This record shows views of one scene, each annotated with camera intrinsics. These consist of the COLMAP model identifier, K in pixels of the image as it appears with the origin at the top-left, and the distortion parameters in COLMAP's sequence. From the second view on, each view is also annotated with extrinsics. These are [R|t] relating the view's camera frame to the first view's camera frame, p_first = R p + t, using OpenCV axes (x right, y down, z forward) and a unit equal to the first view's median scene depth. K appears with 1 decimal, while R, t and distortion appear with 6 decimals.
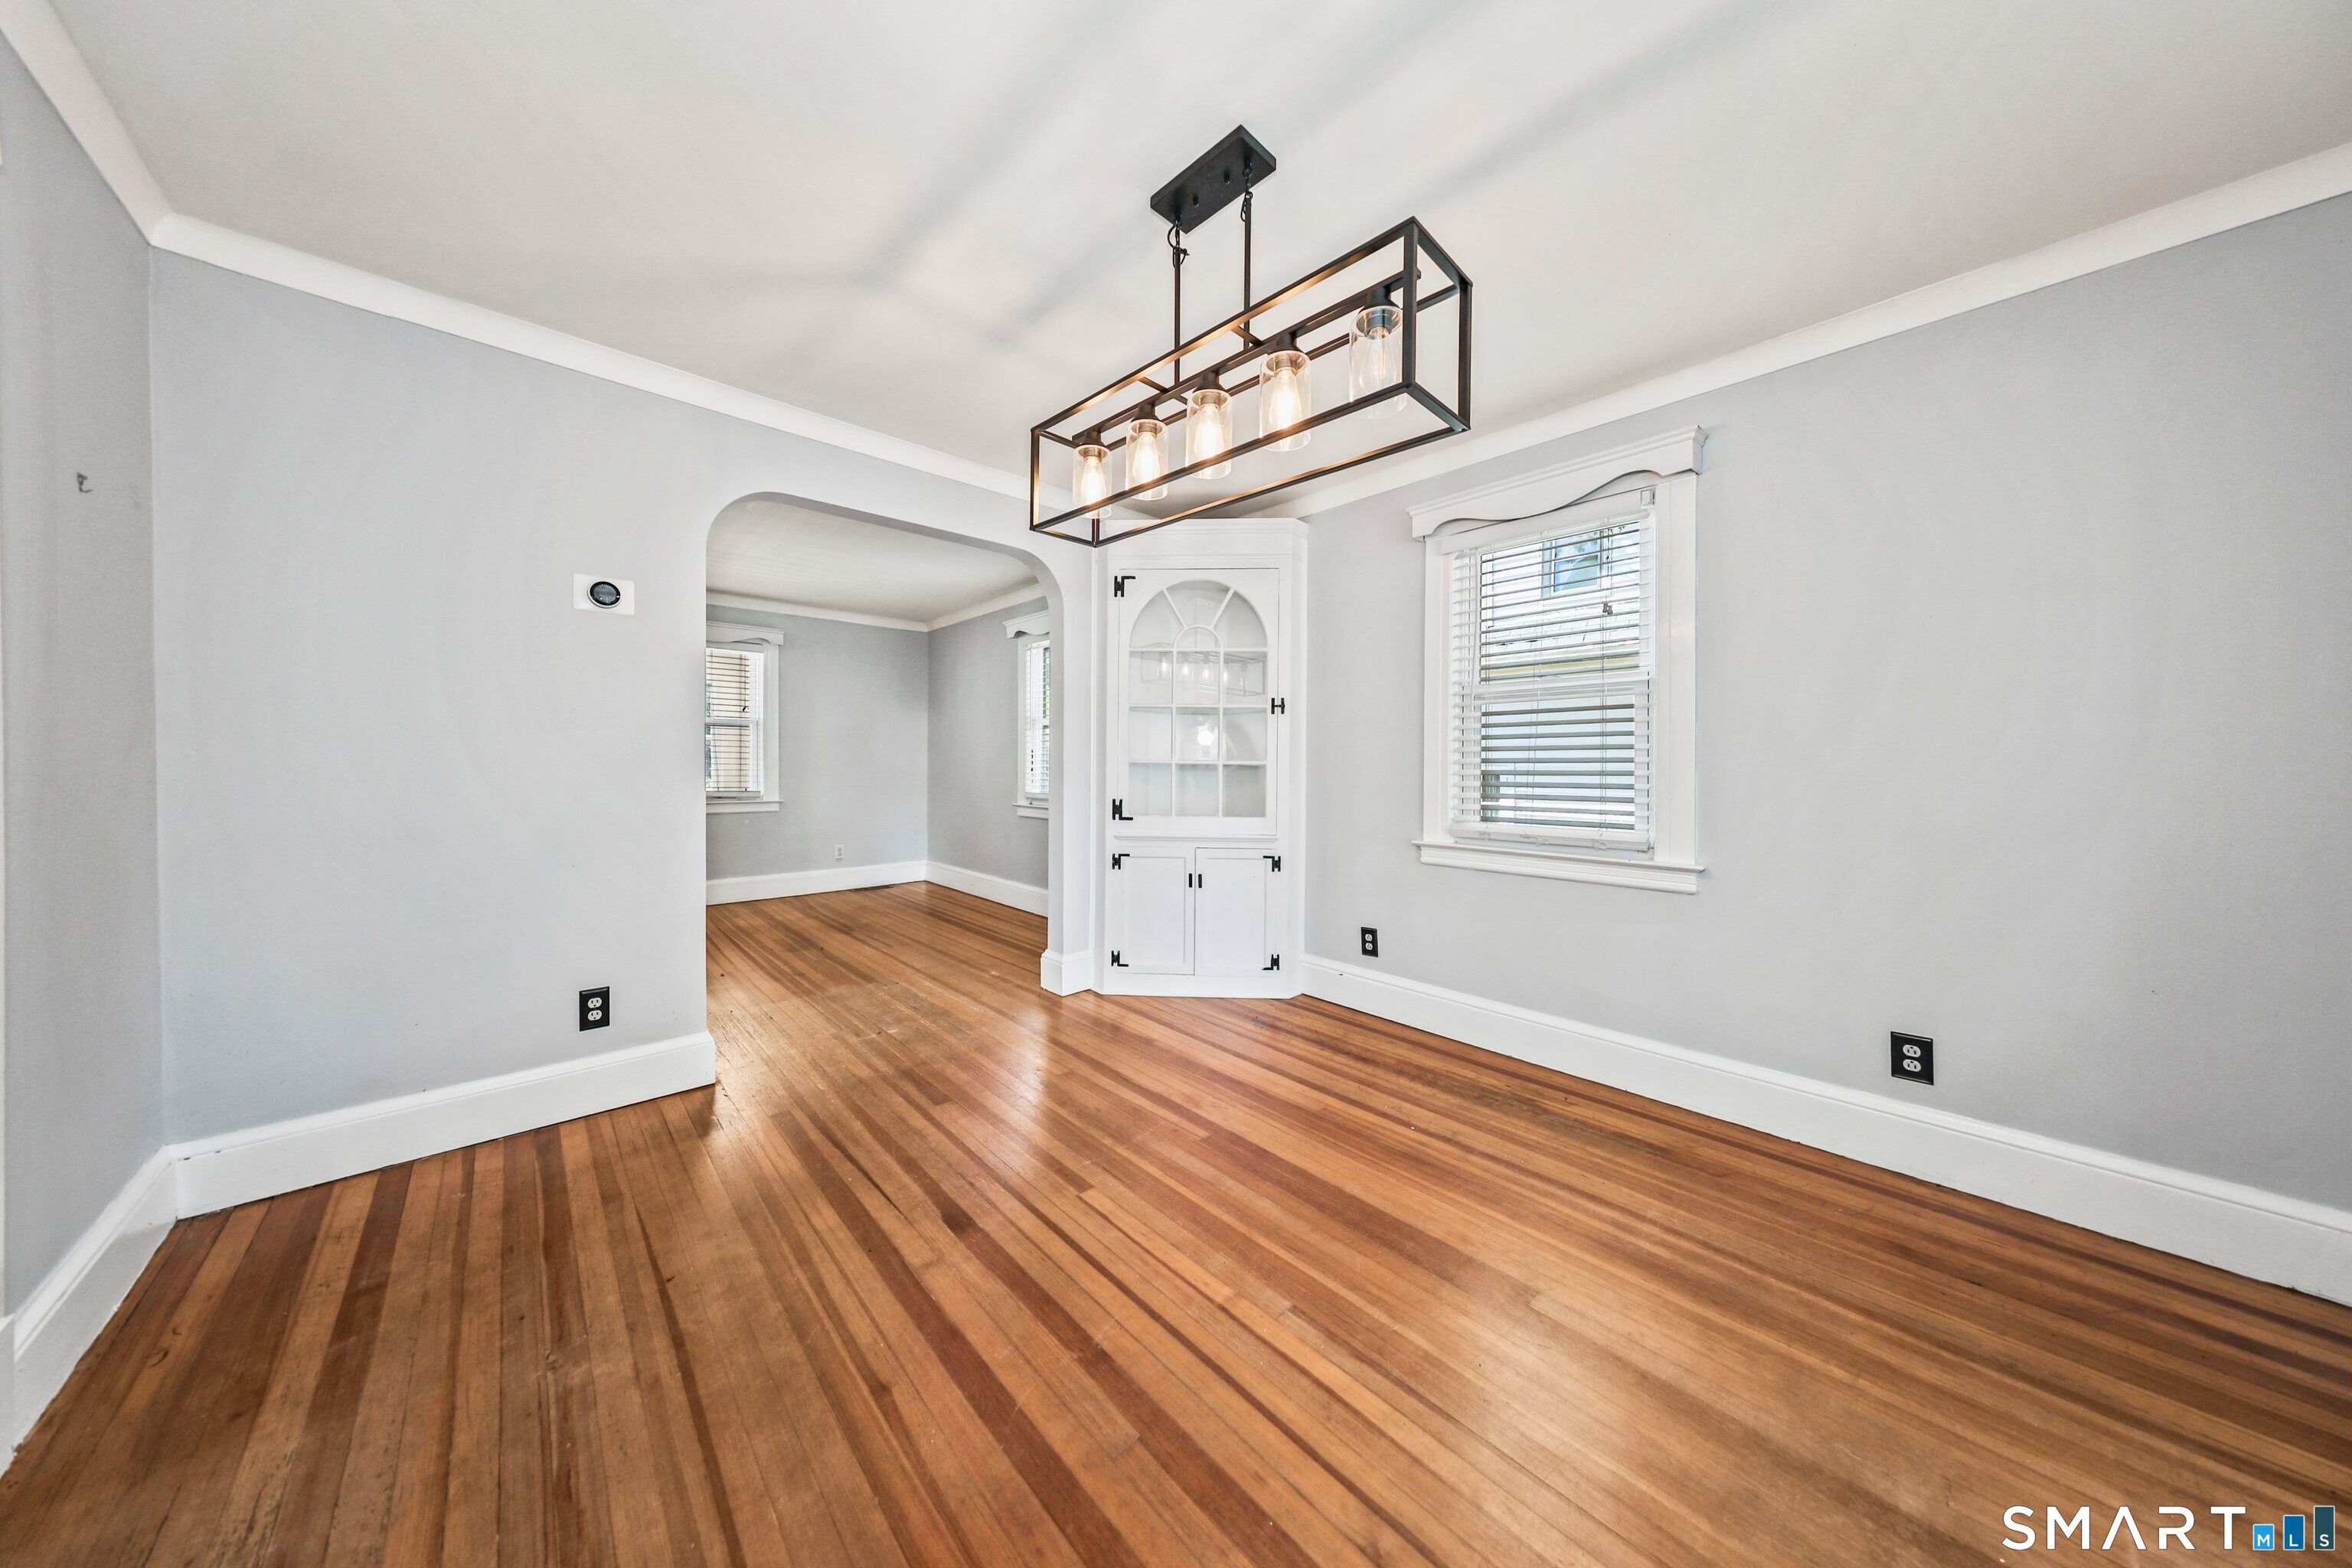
lens RADIAL K [[711.0, 0, 1168.9], [0, 711.0, 744.7], [0, 0, 1]] dist [-0.000379, -0.000009]
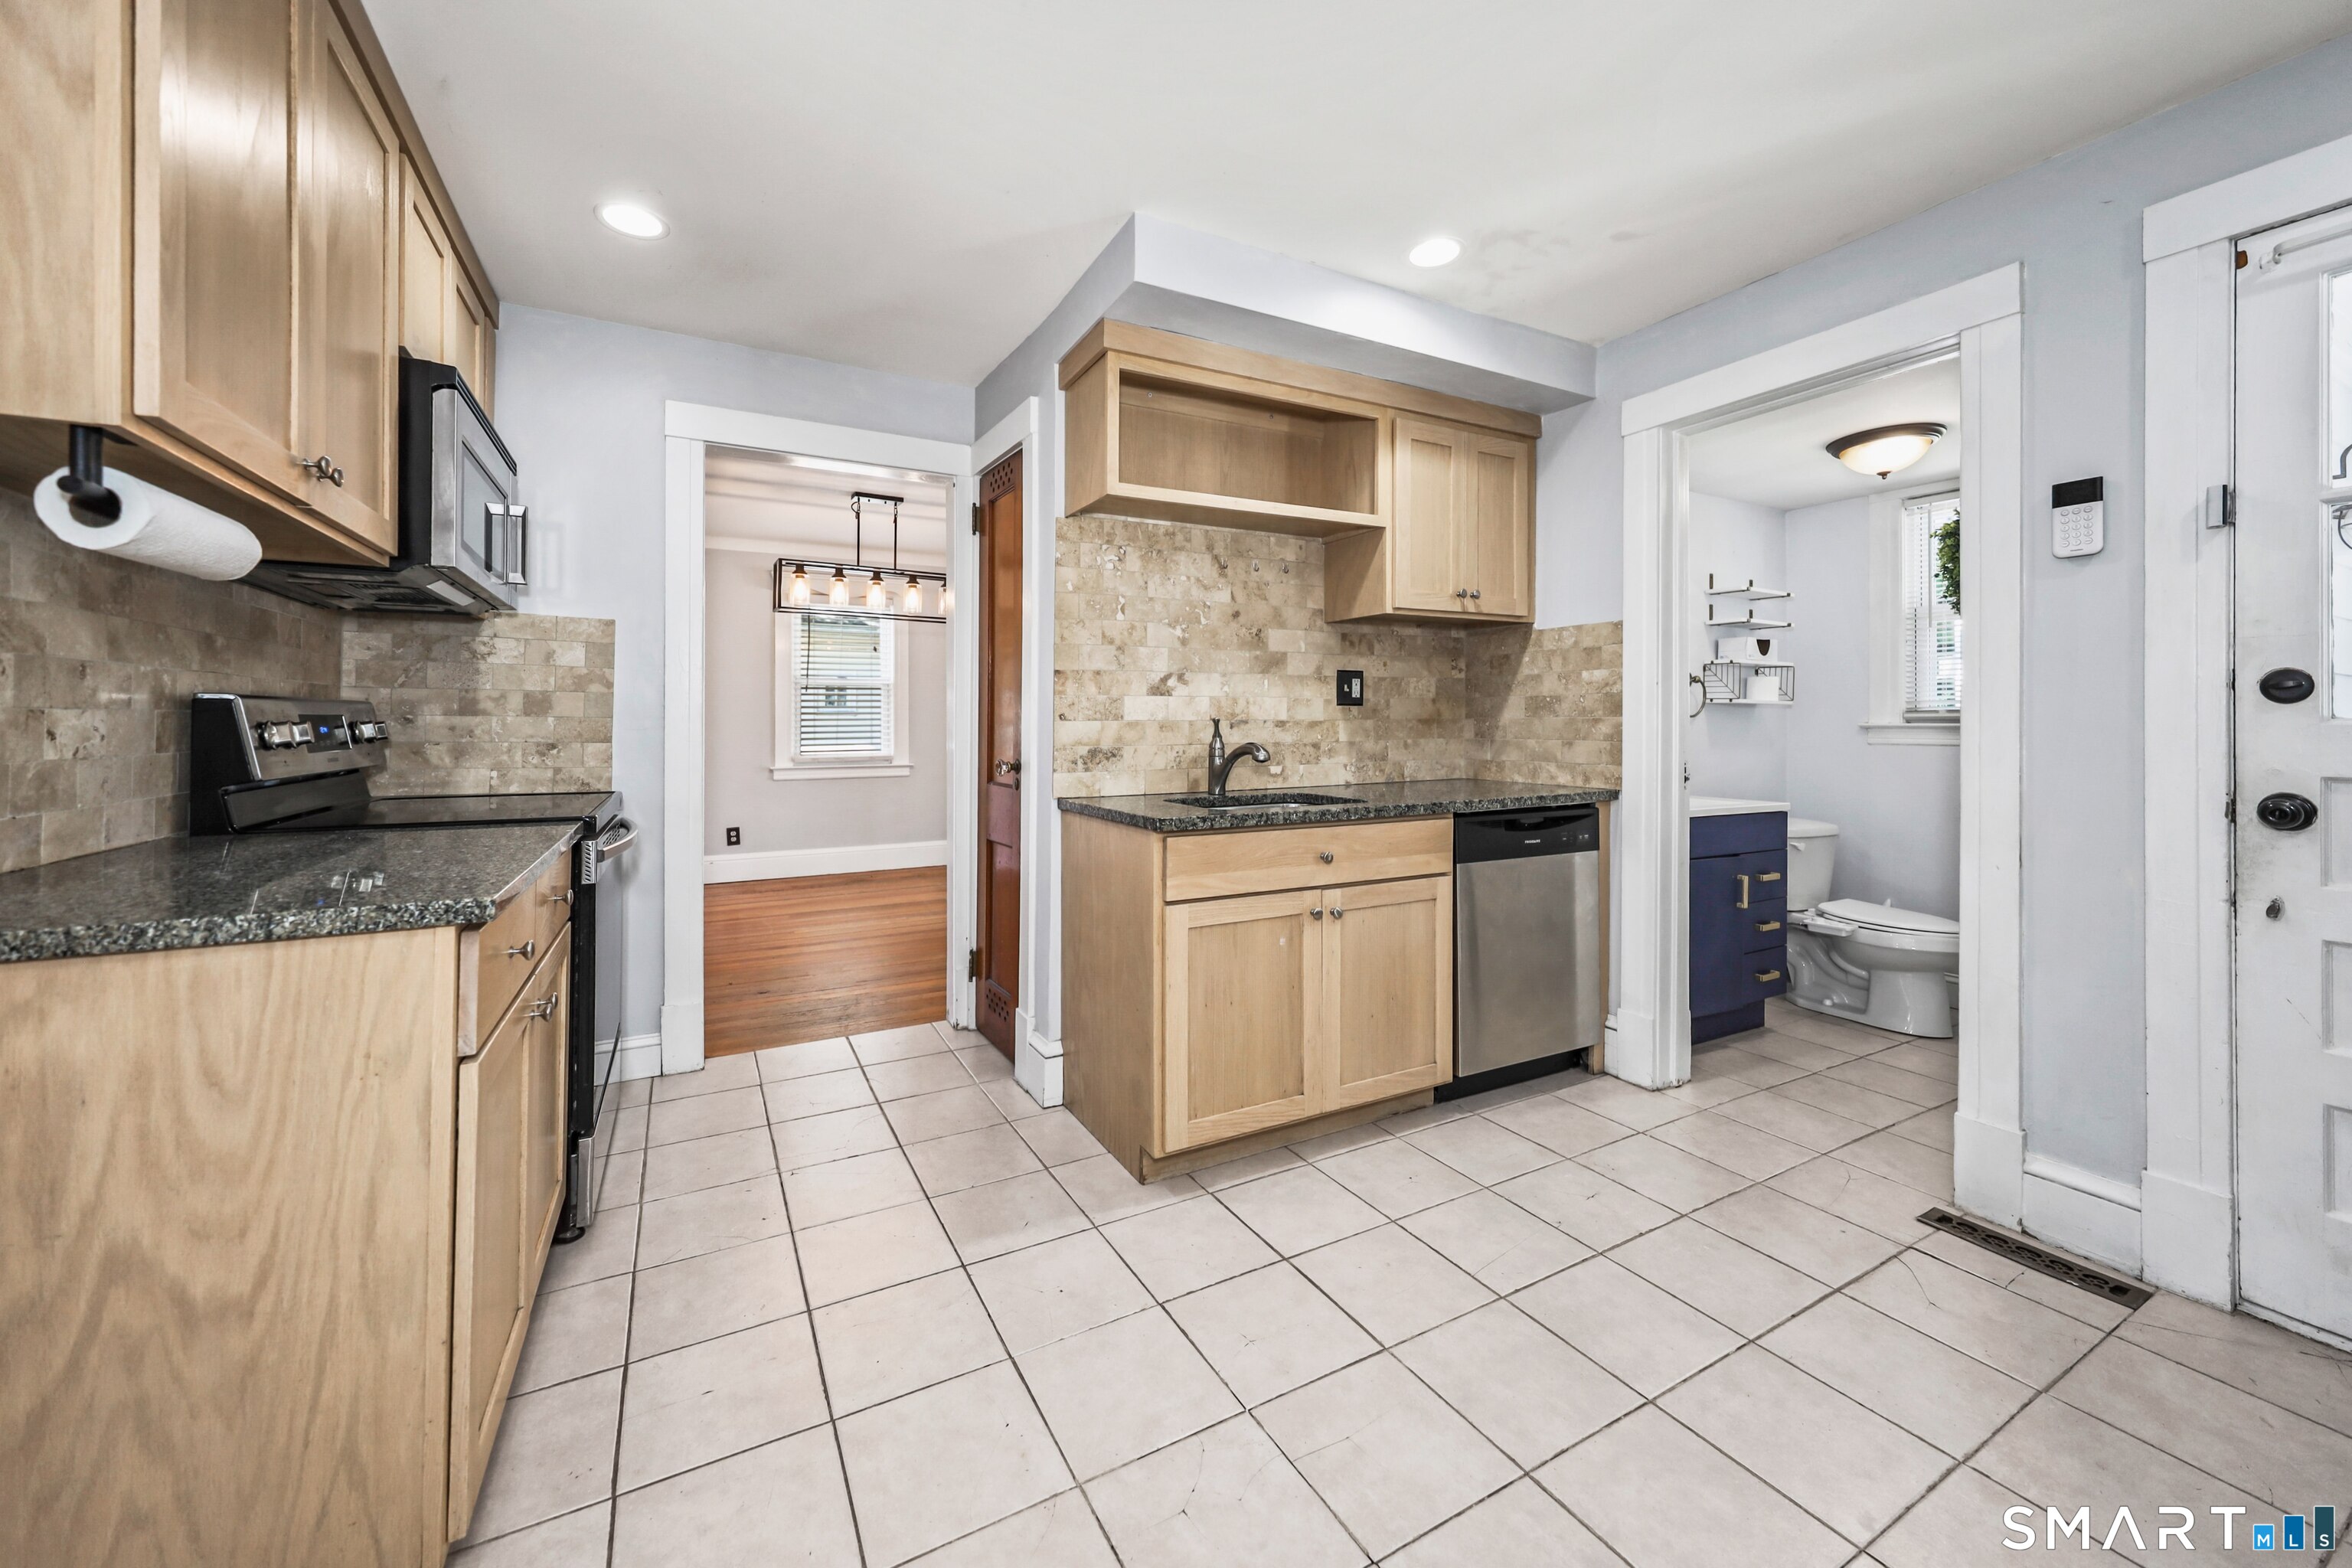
lens RADIAL K [[873.2, 0, 1164.1], [0, 873.2, 724.9], [0, 0, 1]] dist [0.002789, -0.000032]
pose [[0.238351, -0.011255, 0.971114, -2.461434], [-0.023191, 0.999582, 0.017277, -0.041457], [-0.970902, -0.026639, 0.237991, -0.667722]]
